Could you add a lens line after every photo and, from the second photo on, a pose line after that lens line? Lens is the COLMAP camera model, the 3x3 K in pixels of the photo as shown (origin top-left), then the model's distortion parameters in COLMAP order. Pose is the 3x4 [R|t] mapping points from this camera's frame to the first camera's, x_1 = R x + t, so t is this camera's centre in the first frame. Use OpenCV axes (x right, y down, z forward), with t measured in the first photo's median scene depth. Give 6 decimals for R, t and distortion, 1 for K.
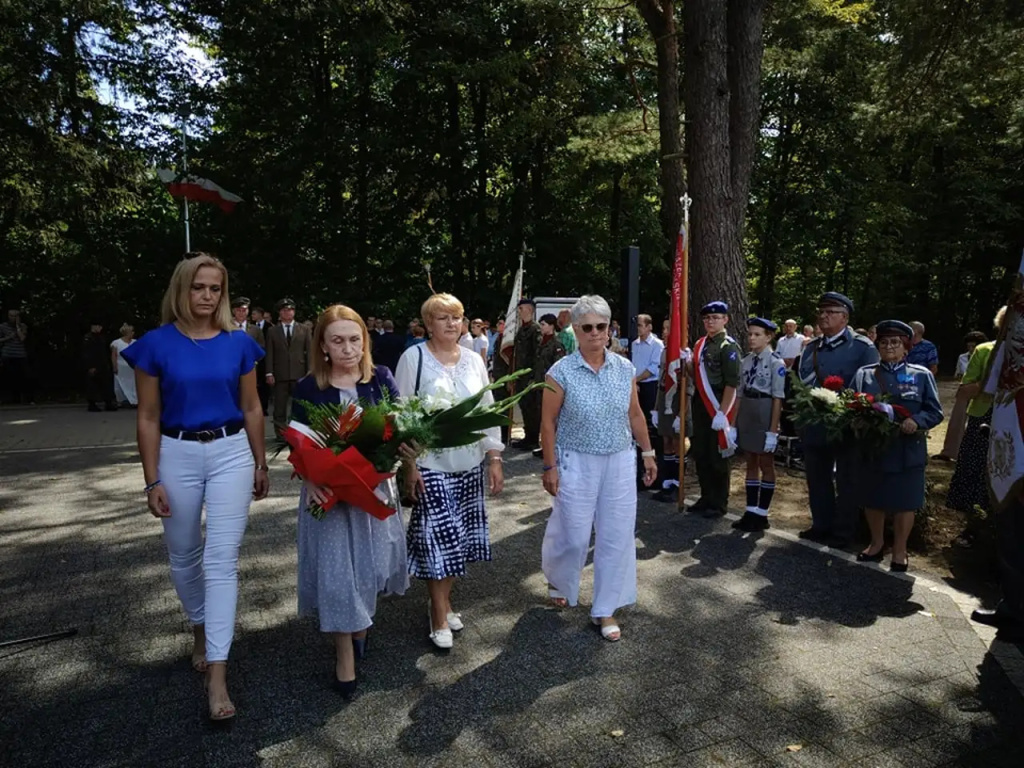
lens RADIAL K [[691.6, 0, 511.2], [0, 691.6, 383.0], [0, 0, 1]] dist [0.008874, 0.000185]
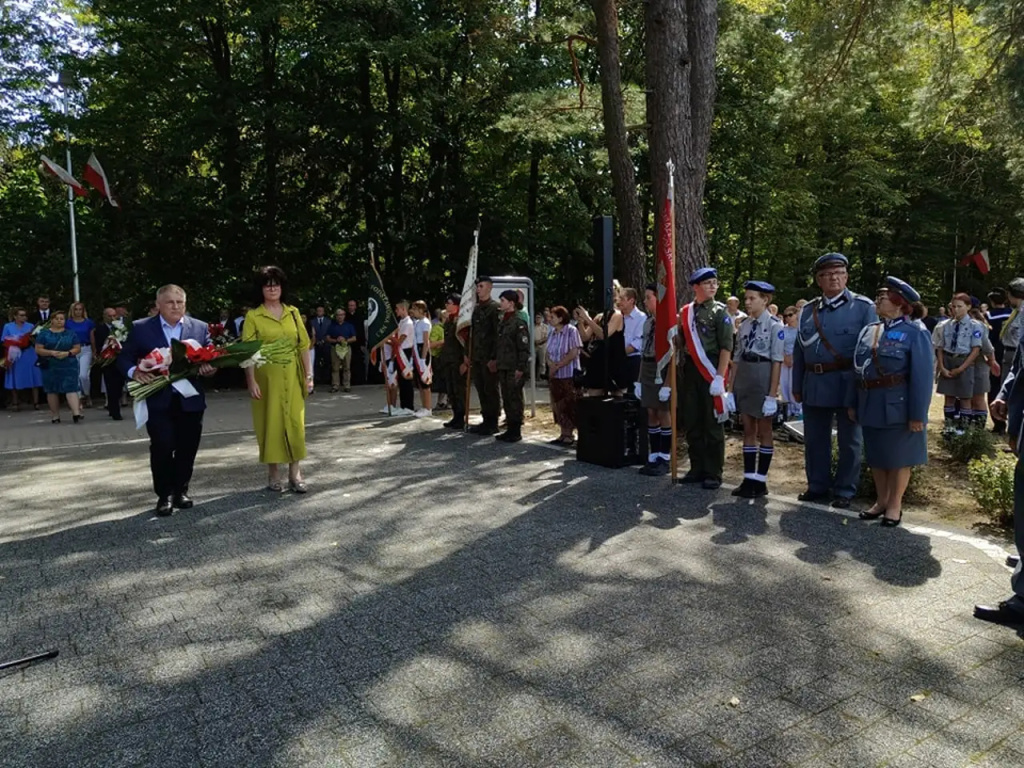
lens RADIAL K [[707.1, 0, 524.9], [0, 707.1, 373.9], [0, 0, 1]] dist [0.007103, 0.001411]
pose [[0.988687, -0.033262, 0.146262, -0.081373], [0.033661, 0.999433, -0.000253, 0.018564], [-0.146170, 0.005173, 0.989246, 0.032650]]
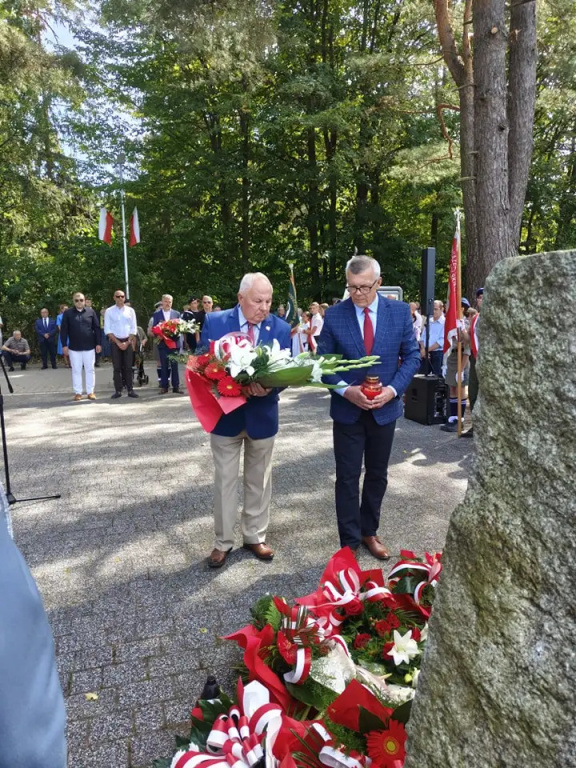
lens RADIAL K [[511.9, 0, 290.6], [0, 511.9, 377.4], [0, 0, 1]] dist [0.007647, 0.001371]
pose [[0.991745, 0.004240, -0.128156, 0.030214], [0.002072, 0.998793, 0.049077, 0.008680], [0.128209, -0.048937, 0.990539, -0.050398]]
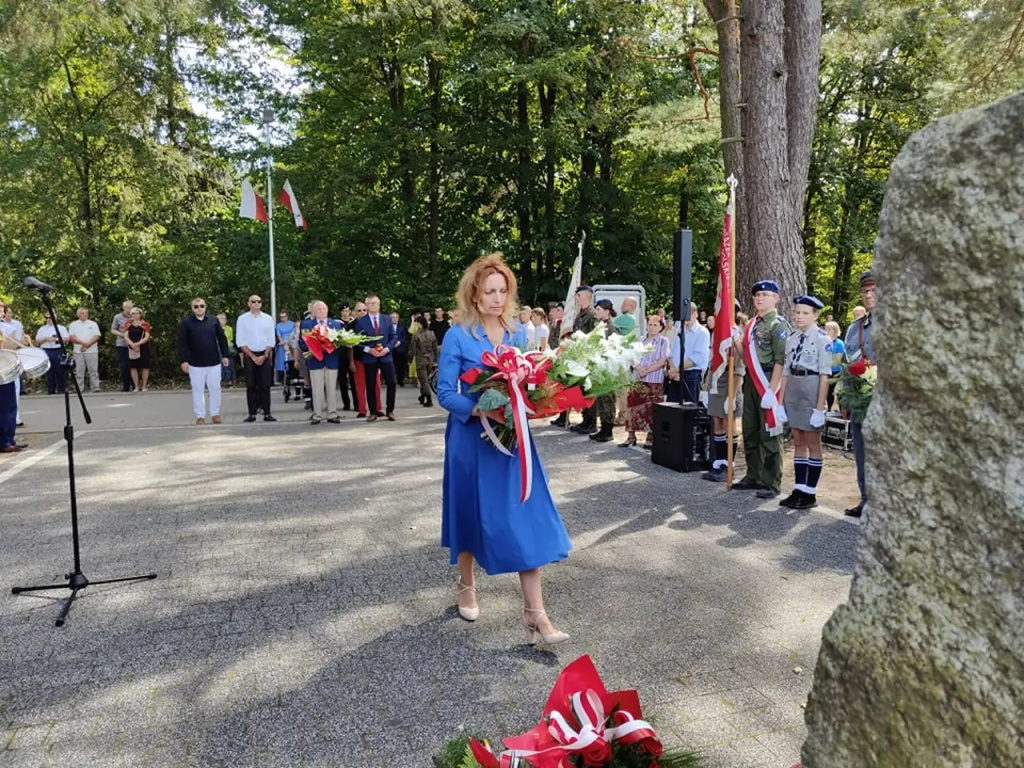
lens RADIAL K [[682.6, 0, 512.2], [0, 682.6, 376.8], [0, 0, 1]] dist [0.007647, 0.001371]
pose [[0.994926, 0.002279, -0.100588, 0.023661], [-0.002296, 0.999997, -0.000054, 0.016325], [0.100588, 0.000285, 0.994928, -0.016343]]
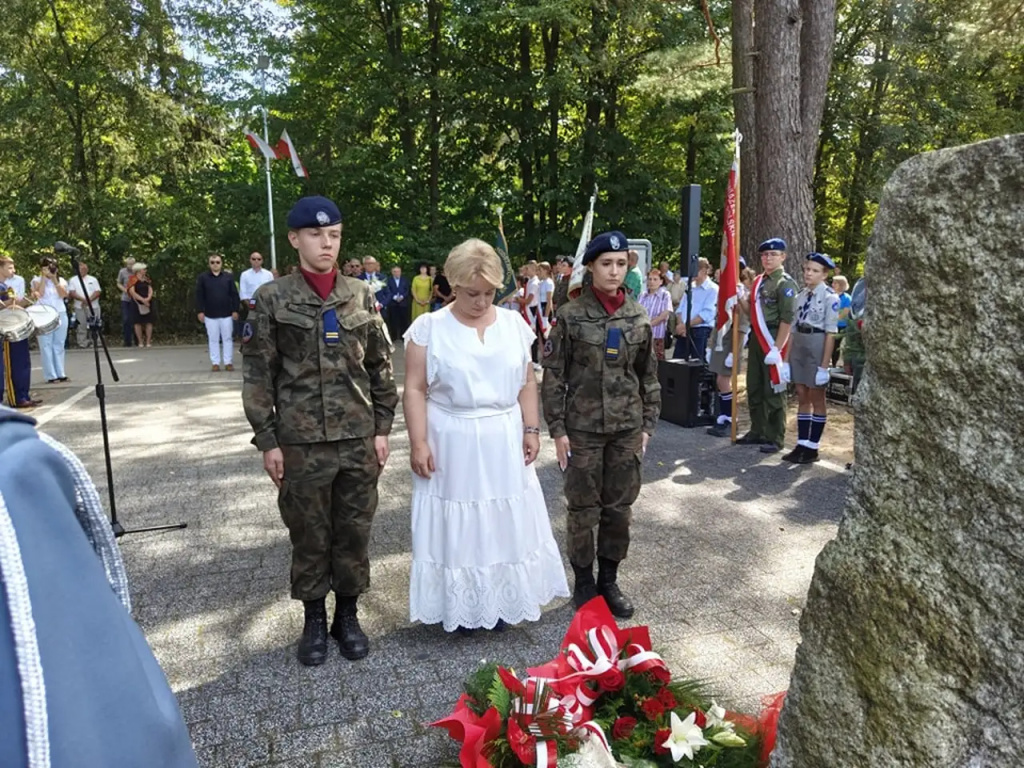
lens RADIAL K [[689.7, 0, 507.3], [0, 689.7, 380.1], [0, 0, 1]] dist [0.008756, -0.000482]
pose [[0.993989, 0.008676, -0.109132, 0.017722], [-0.000849, 0.997436, 0.071559, 0.012291], [0.109473, -0.071036, 0.991448, -0.036343]]
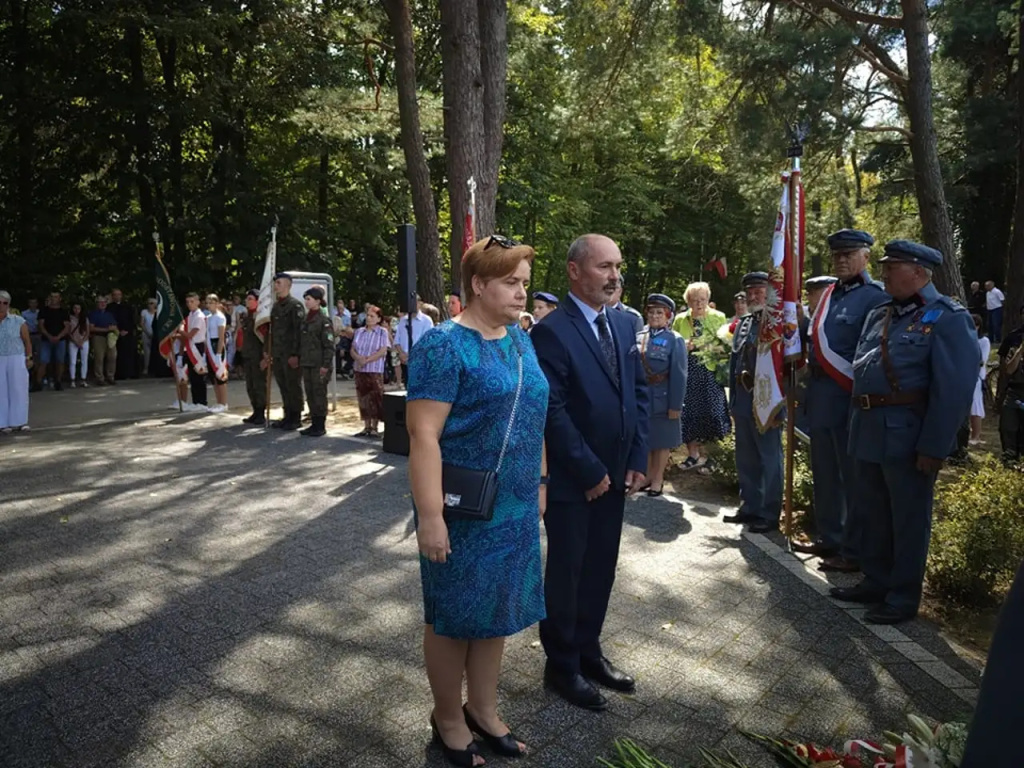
lens RADIAL K [[691.7, 0, 492.2], [0, 691.7, 381.8], [0, 0, 1]] dist [0.004200, 0.001865]
pose [[0.920611, -0.043906, 0.388004, -0.112100], [0.033476, 0.998874, 0.033603, 0.008103], [-0.389042, -0.017946, 0.921045, -0.010625]]
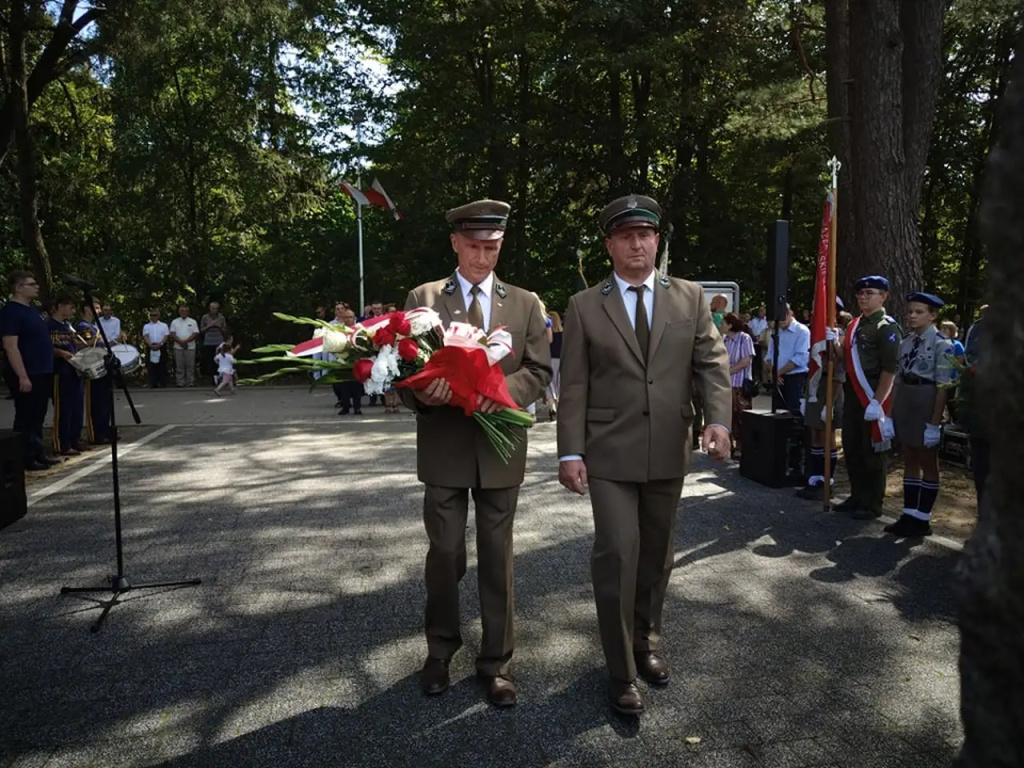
lens RADIAL K [[692.4, 0, 516.4], [0, 692.4, 377.0], [0, 0, 1]] dist [0.005041, 0.003232]
pose [[0.974200, 0.016109, -0.225111, 0.040985], [-0.015855, 0.999870, 0.002936, 0.012091], [0.225129, 0.000708, 0.974329, 0.024100]]
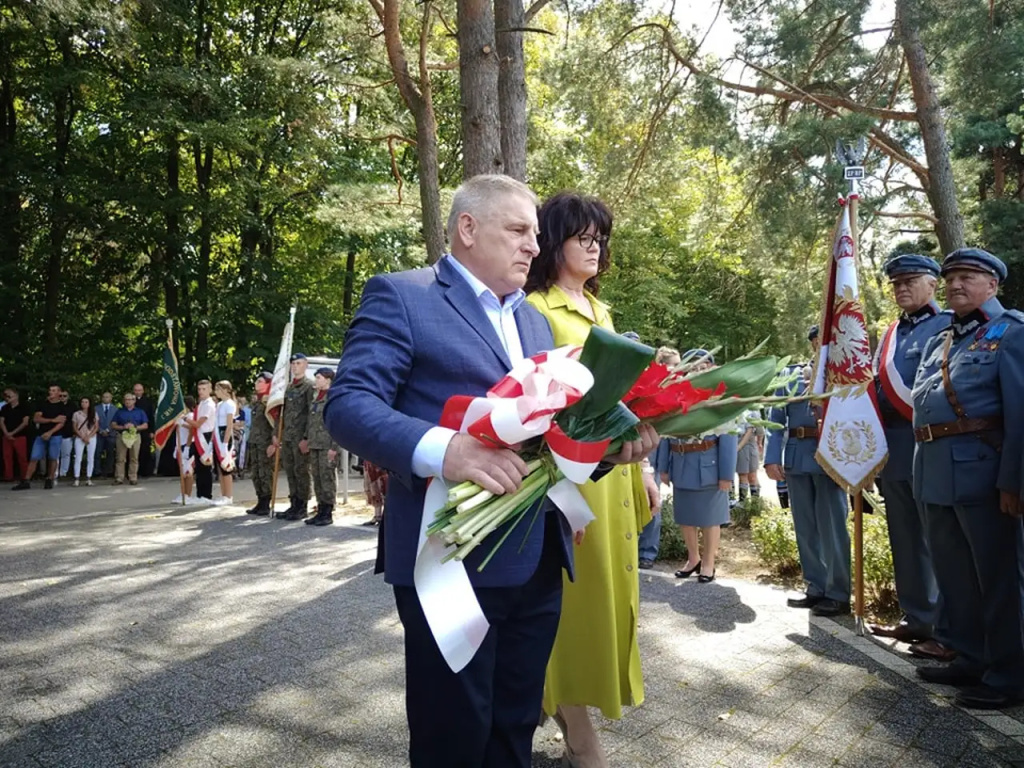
lens RADIAL K [[701.3, 0, 508.0], [0, 701.3, 383.4], [0, 0, 1]] dist [0.005832, 0.002081]
pose [[0.924806, 0.013054, 0.380214, -0.088234], [0.034616, 0.992378, -0.118270, 0.048118], [-0.378860, 0.122538, 0.917306, 0.037178]]
